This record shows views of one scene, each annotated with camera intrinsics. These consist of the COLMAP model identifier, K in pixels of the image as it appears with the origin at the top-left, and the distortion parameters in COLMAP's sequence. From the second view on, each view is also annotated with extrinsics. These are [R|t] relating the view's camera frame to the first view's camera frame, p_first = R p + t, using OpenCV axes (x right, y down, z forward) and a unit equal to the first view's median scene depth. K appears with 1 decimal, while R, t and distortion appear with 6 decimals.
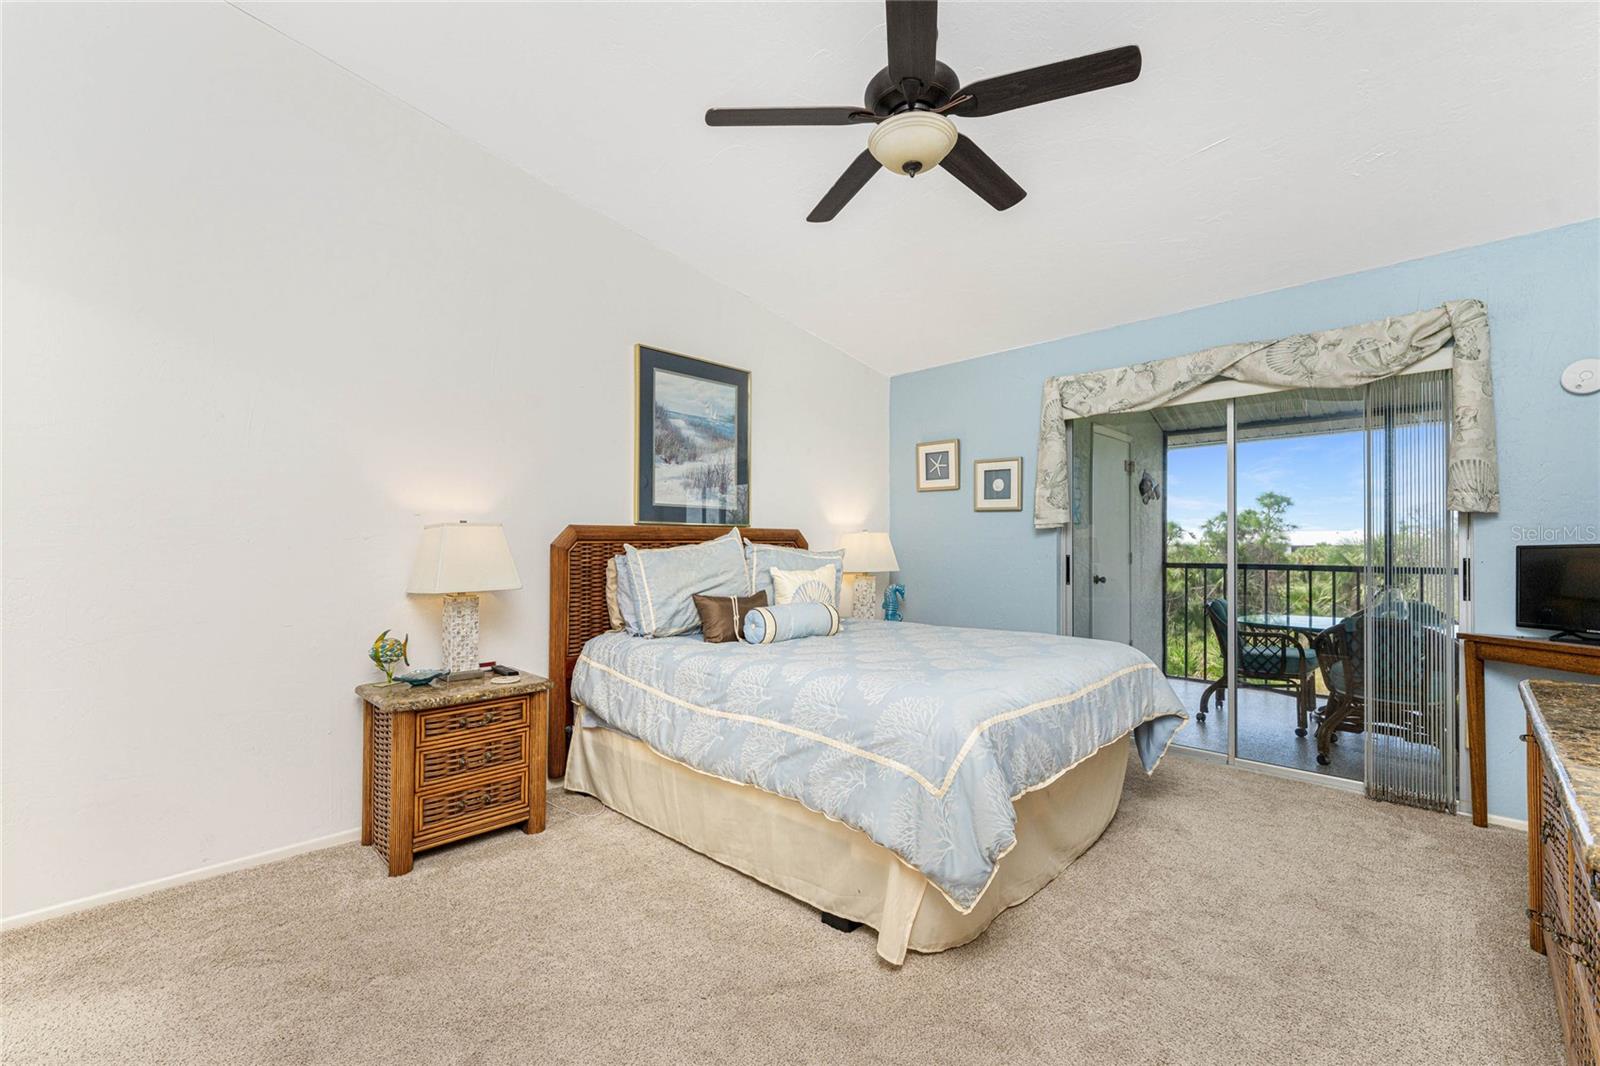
lens RADIAL K [[651.3, 0, 786.4], [0, 651.3, 535.4], [0, 0, 1]] dist [0.000522, -0.000048]
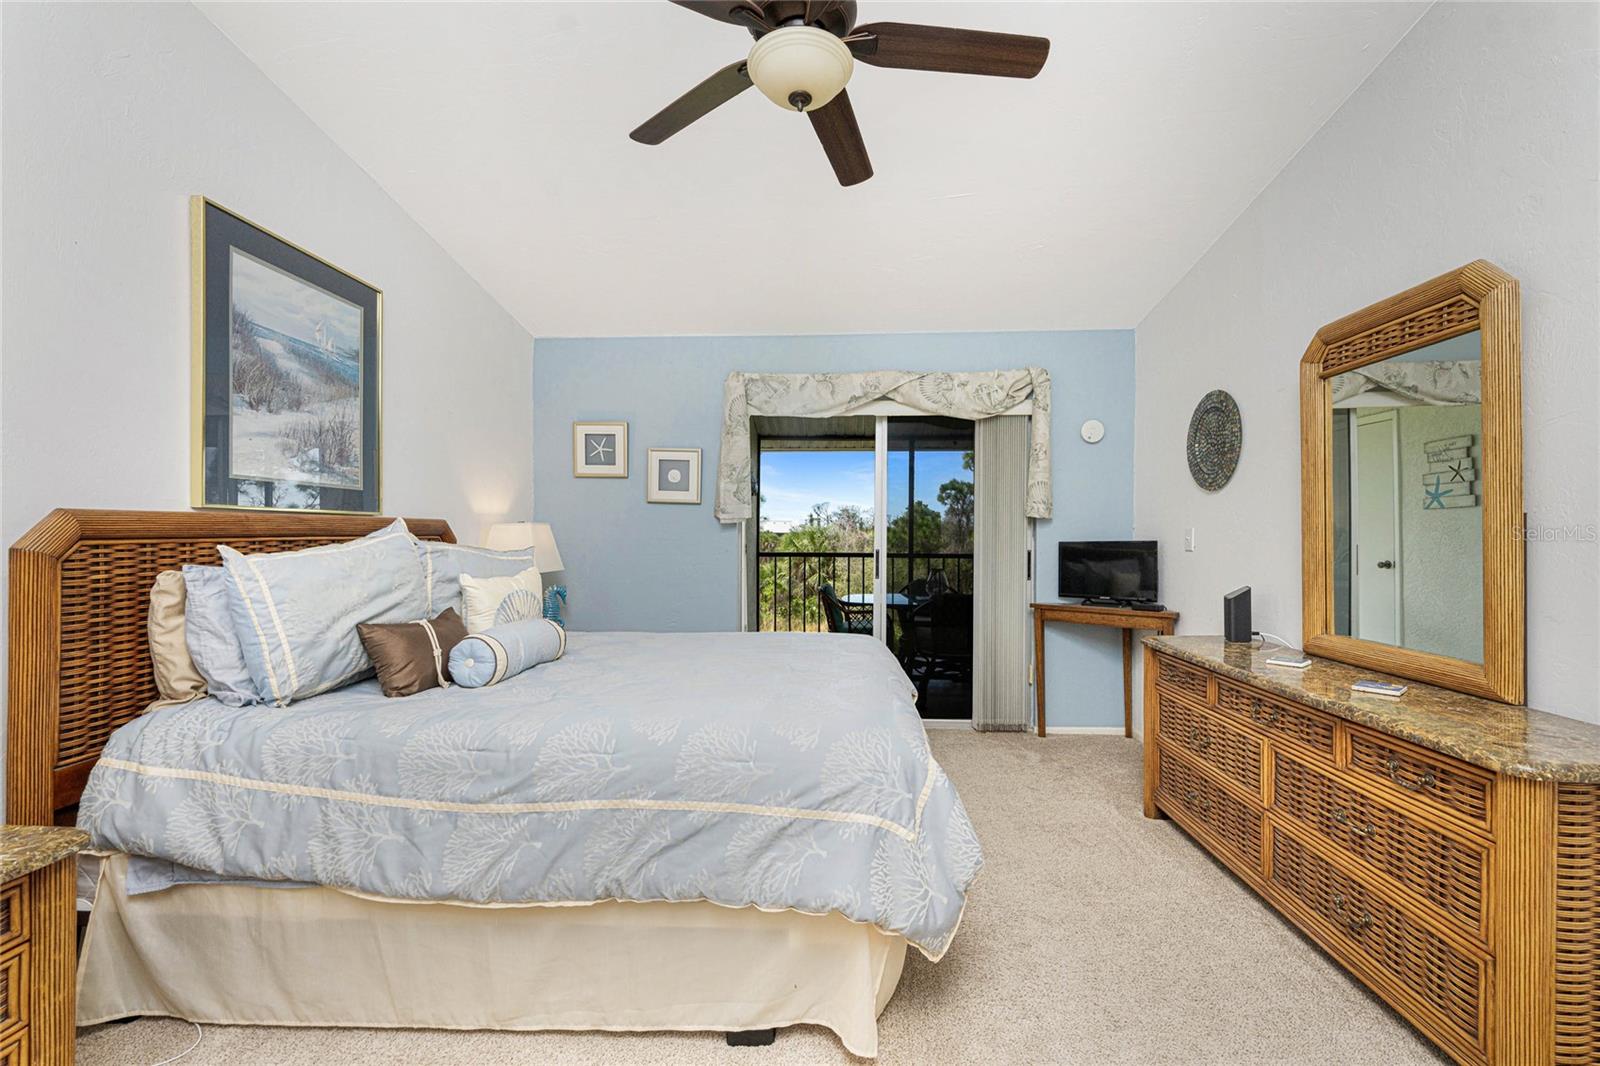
lens RADIAL K [[651.3, 0, 786.4], [0, 651.3, 535.4], [0, 0, 1]] dist [0.000522, -0.000048]
pose [[0.747762, -0.000565, 0.663967, -0.237680], [-0.013158, 0.999791, 0.015669, -0.010294], [-0.663837, -0.020453, 0.747598, 0.235106]]
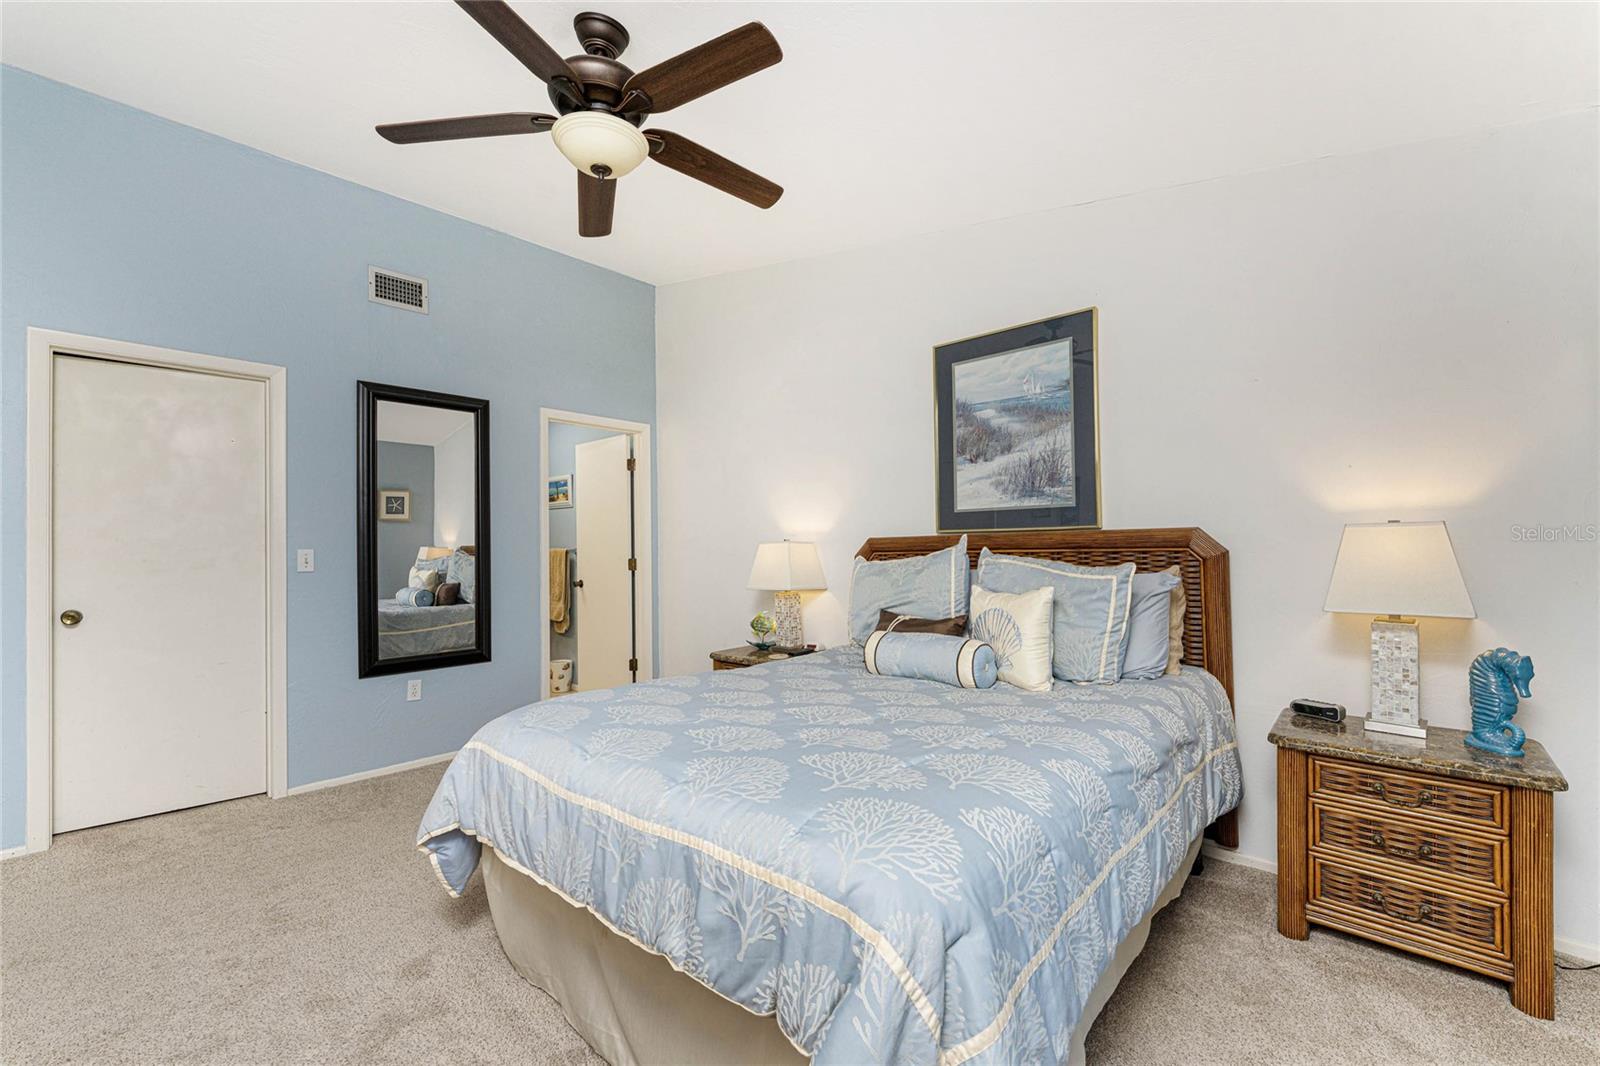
lens RADIAL K [[654.1, 0, 796.3], [0, 654.1, 526.3], [0, 0, 1]] dist [0.011889, 0.000034]
pose [[0.071867, -0.050290, -0.996146, 0.753512], [0.013392, 0.998687, -0.049452, 0.017190], [0.997324, -0.009786, 0.072446, 0.770189]]
